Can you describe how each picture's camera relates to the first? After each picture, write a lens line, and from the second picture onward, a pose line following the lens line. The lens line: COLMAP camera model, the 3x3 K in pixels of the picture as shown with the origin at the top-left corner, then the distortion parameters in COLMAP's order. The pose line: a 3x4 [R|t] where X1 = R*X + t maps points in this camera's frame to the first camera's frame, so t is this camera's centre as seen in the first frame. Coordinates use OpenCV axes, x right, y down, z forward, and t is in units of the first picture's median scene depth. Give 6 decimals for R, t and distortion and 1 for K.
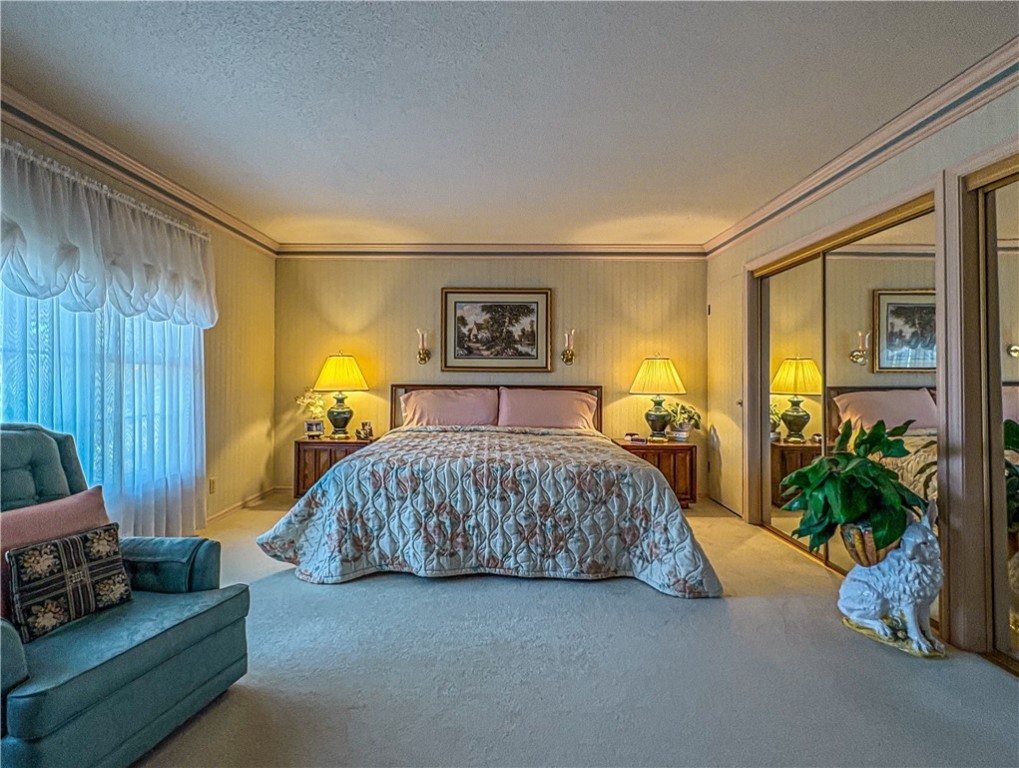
lens RADIAL K [[527.9, 0, 502.8], [0, 527.9, 366.0], [0, 0, 1]] dist [-0.003498, 0.001586]
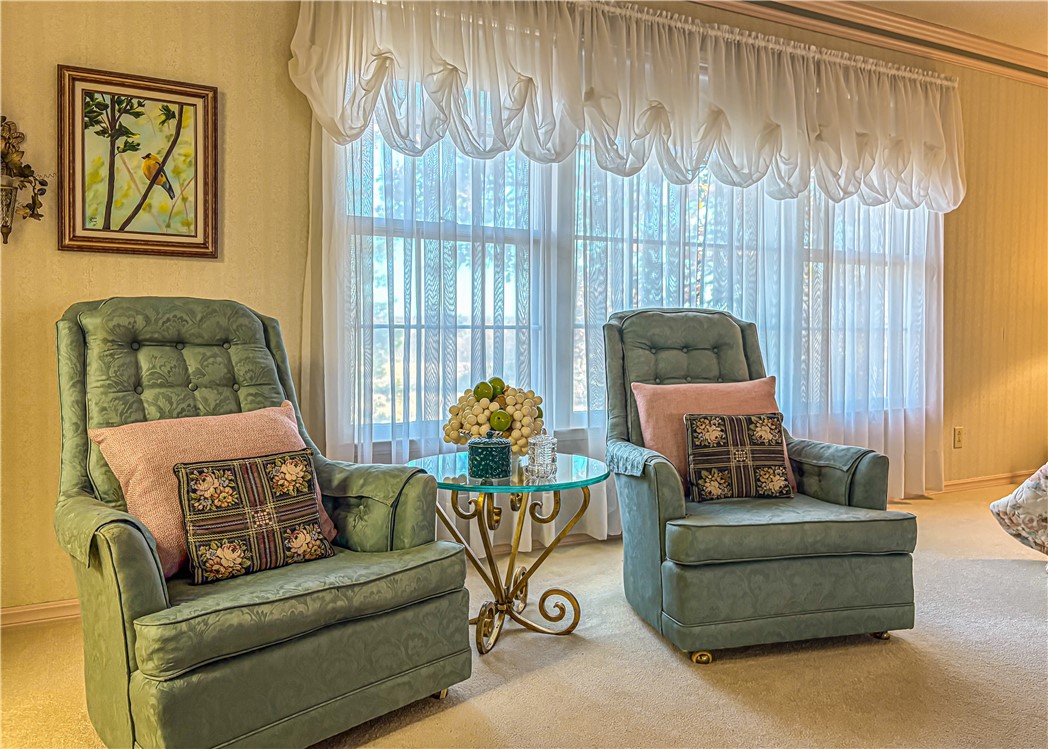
lens RADIAL K [[812.4, 0, 526.4], [0, 812.4, 358.2], [0, 0, 1]] dist [0.007131, -0.000245]
pose [[0.470222, 0.035697, -0.881826, 0.183696], [0.013189, 0.998786, 0.047465, 0.082426], [0.882450, -0.033949, 0.469180, -0.025521]]
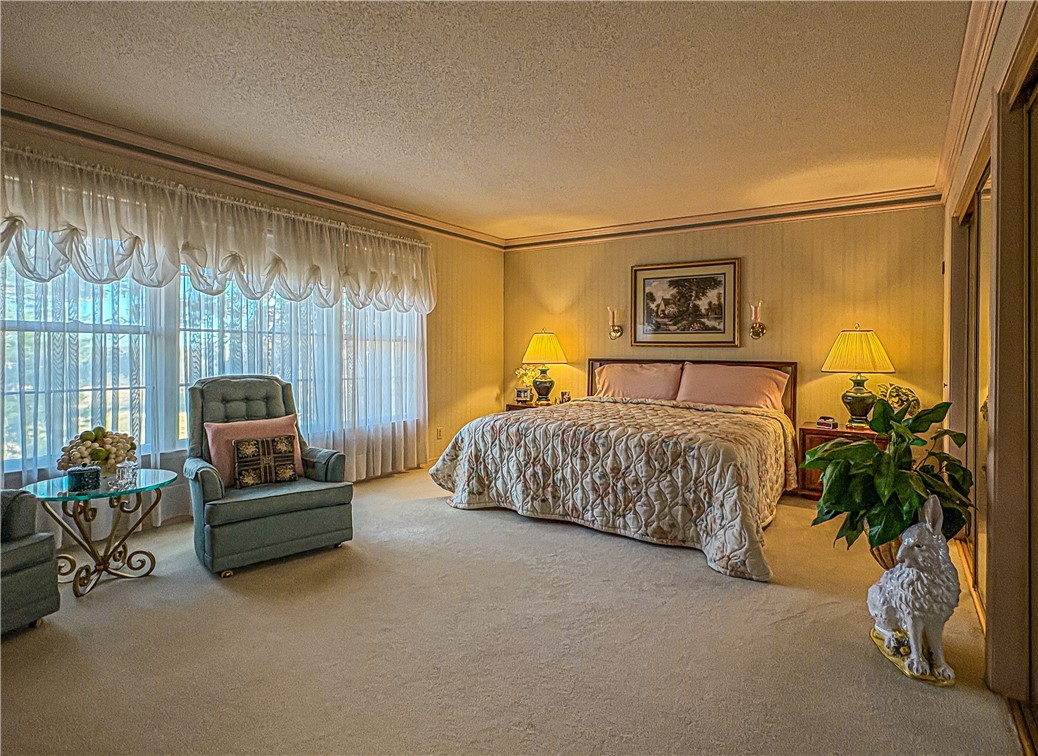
lens RADIAL K [[563.3, 0, 544.3], [0, 563.3, 354.0], [0, 0, 1]] dist [-0.001311, -0.003471]
pose [[0.845418, 0.004709, -0.534084, 0.572402], [0.006411, 0.999800, 0.018963, 0.005177], [0.534066, -0.019456, 0.845219, -0.058374]]
